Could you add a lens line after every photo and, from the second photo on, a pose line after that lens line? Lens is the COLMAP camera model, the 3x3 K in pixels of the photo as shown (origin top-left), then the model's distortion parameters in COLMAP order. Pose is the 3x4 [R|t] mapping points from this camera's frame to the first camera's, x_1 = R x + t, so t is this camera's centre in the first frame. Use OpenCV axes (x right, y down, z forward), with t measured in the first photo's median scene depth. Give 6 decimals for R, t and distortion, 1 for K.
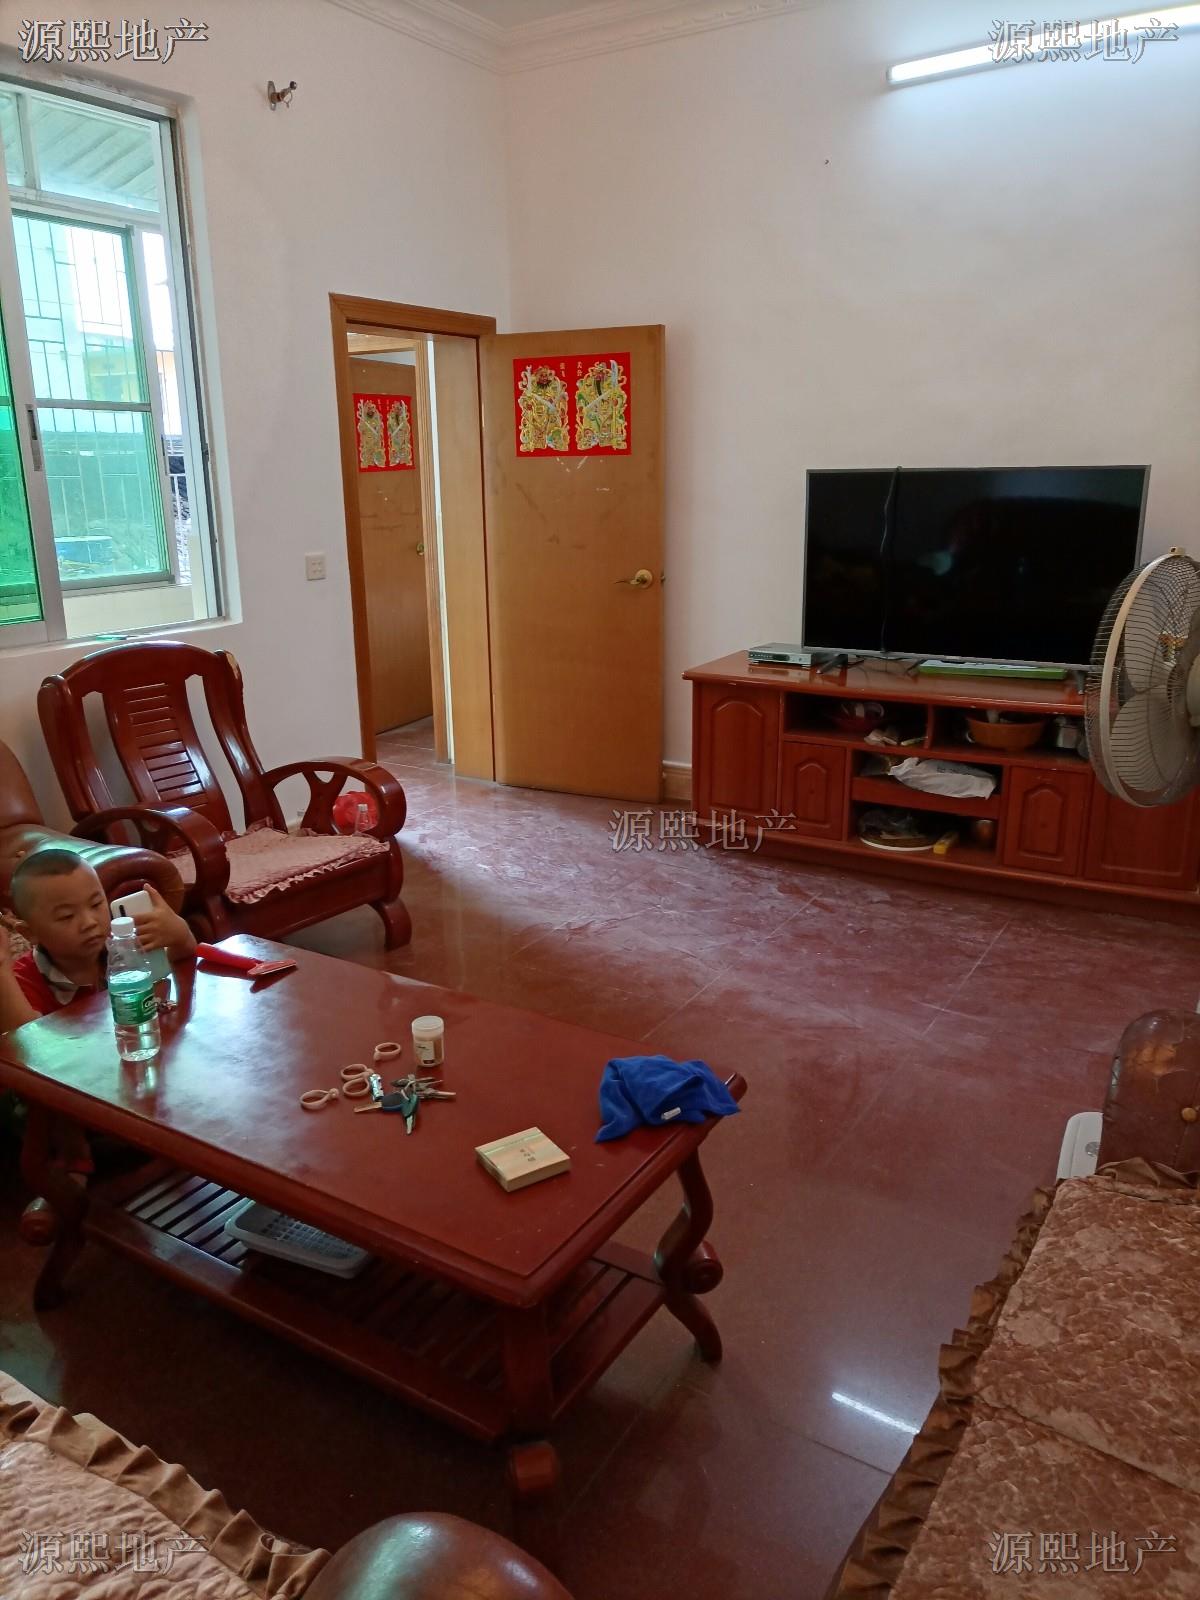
lens RADIAL K [[1175.1, 0, 597.8], [0, 1175.1, 796.9], [0, 0, 1]] dist [0.041976, -0.042940]
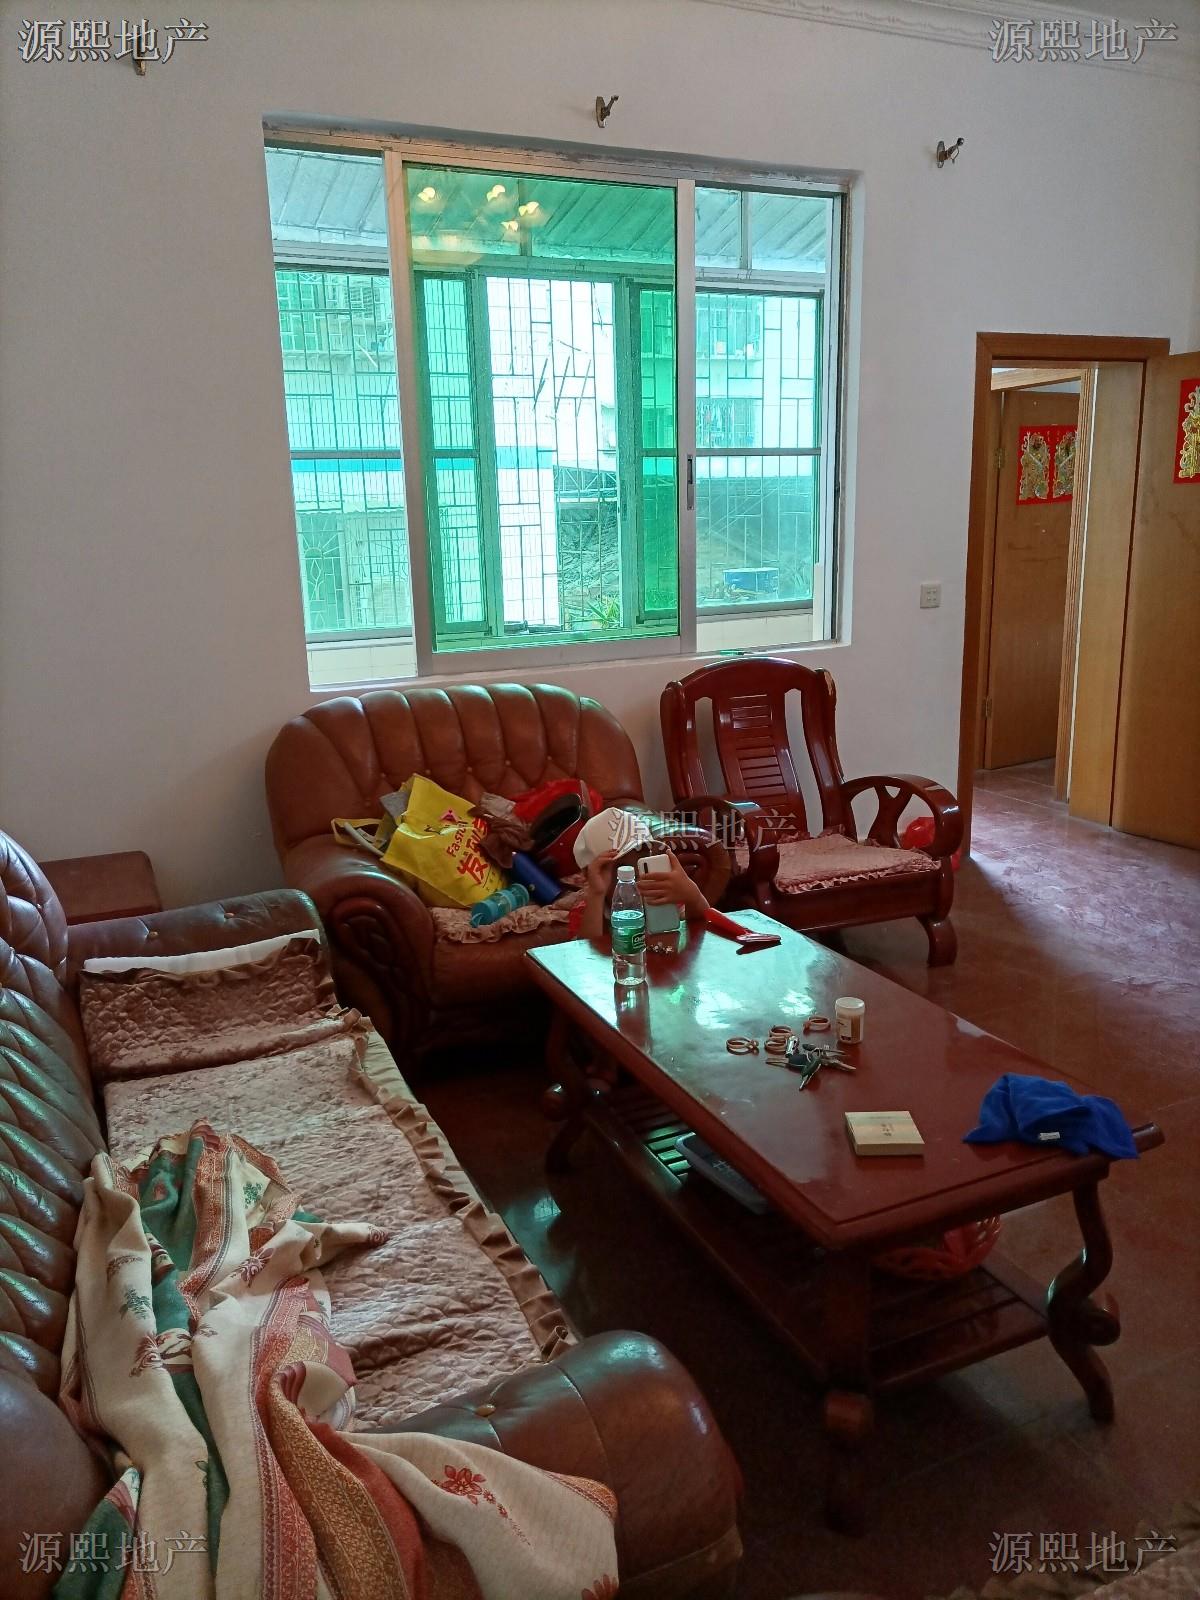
lens RADIAL K [[1175.1, 0, 597.8], [0, 1175.1, 796.9], [0, 0, 1]] dist [0.041976, -0.042940]
pose [[0.834337, 0.113188, -0.539509, 0.112833], [-0.129182, 0.991586, 0.008256, 0.012165], [0.535905, 0.062807, 0.841939, -0.026519]]
